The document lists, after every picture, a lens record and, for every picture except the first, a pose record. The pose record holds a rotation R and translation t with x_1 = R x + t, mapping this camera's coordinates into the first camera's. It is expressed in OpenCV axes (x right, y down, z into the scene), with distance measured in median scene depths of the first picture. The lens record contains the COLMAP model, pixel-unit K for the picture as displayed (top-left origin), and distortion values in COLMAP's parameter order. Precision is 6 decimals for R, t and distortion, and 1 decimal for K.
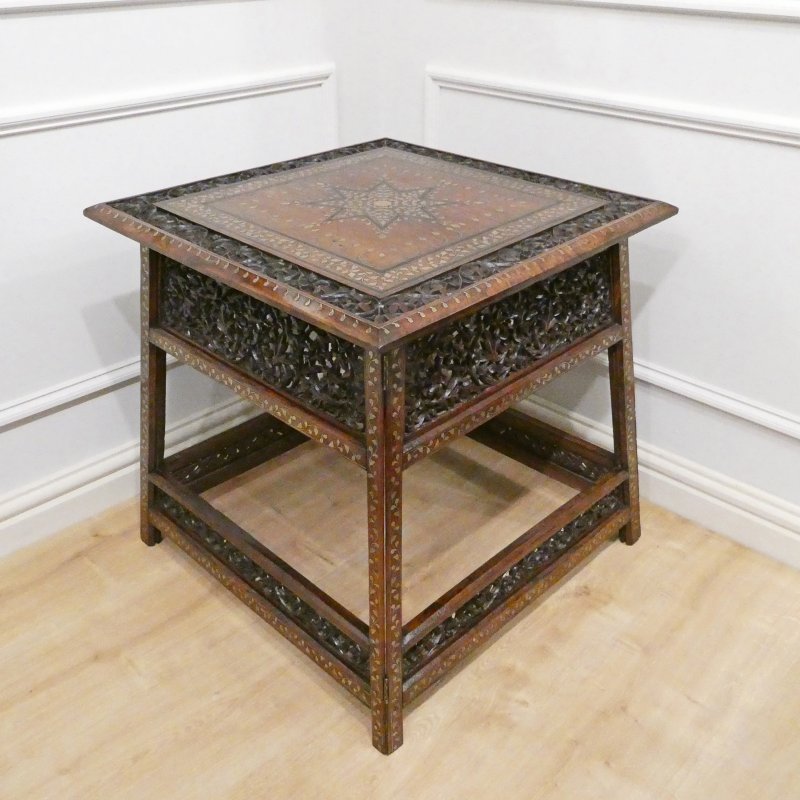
lens RADIAL K [[815.3, 0, 425.7], [0, 815.3, 400.4], [0, 0, 1]] dist [0.014143, 0.007747]
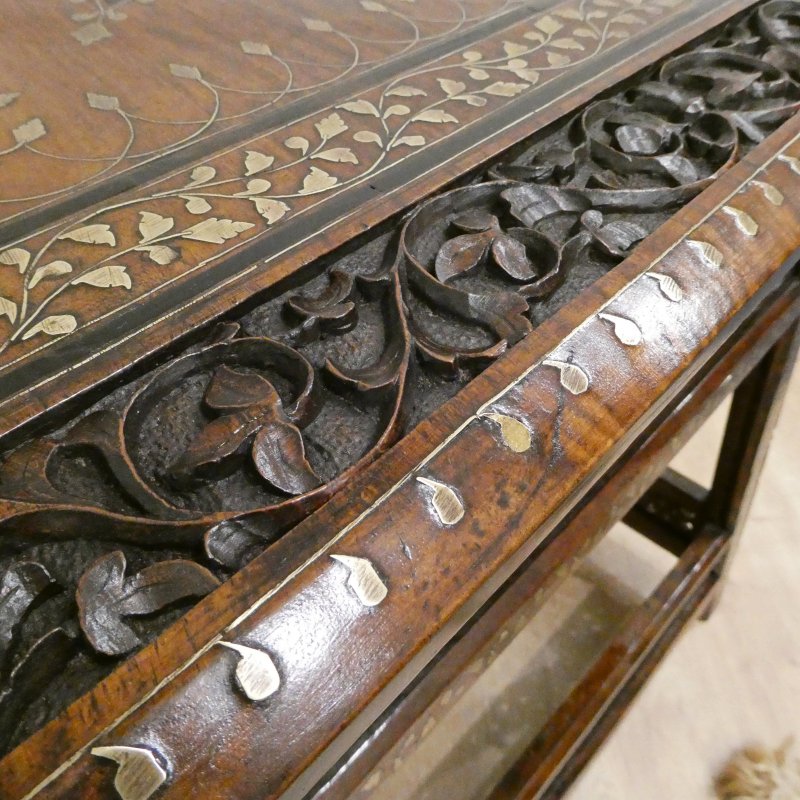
lens RADIAL K [[736.7, 0, 400.0], [0, 736.7, 400.0], [0, 0, 1]] dist [0.023615, 0.007519]
pose [[0.999713, 0.008315, 0.022469, 0.034228], [-0.013832, 0.966069, 0.257914, -0.152288], [-0.019562, -0.258151, 0.965907, 0.749291]]
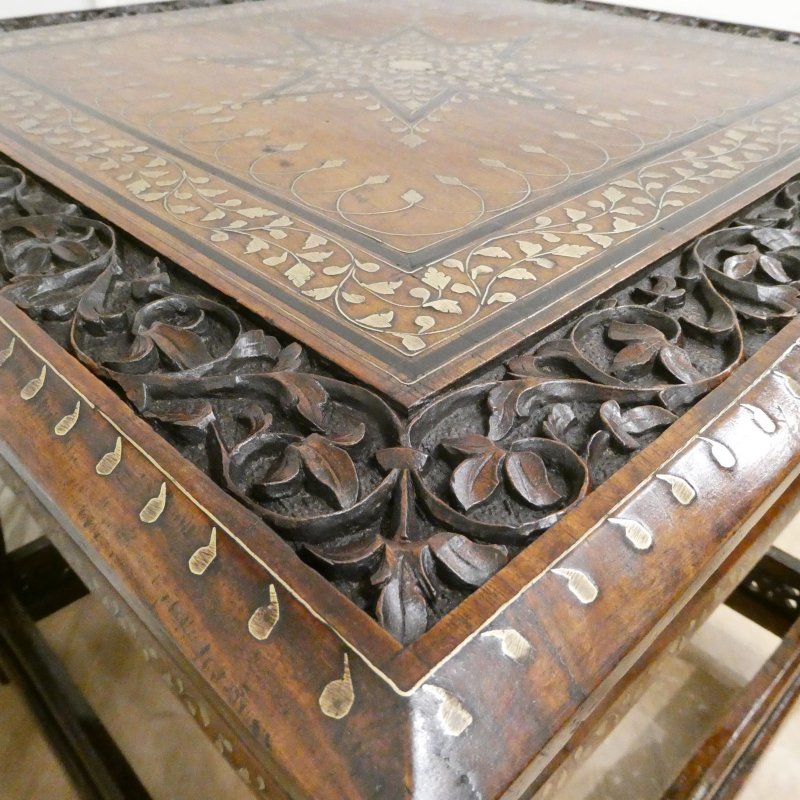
lens RADIAL K [[733.7, 0, 421.8], [0, 733.7, 415.8], [0, 0, 1]] dist [0.012149, 0.006643]
pose [[0.999570, 0.024952, -0.015410, -0.041291], [-0.022929, 0.992527, 0.119853, -0.122118], [0.018286, -0.119448, 0.992672, 0.674292]]
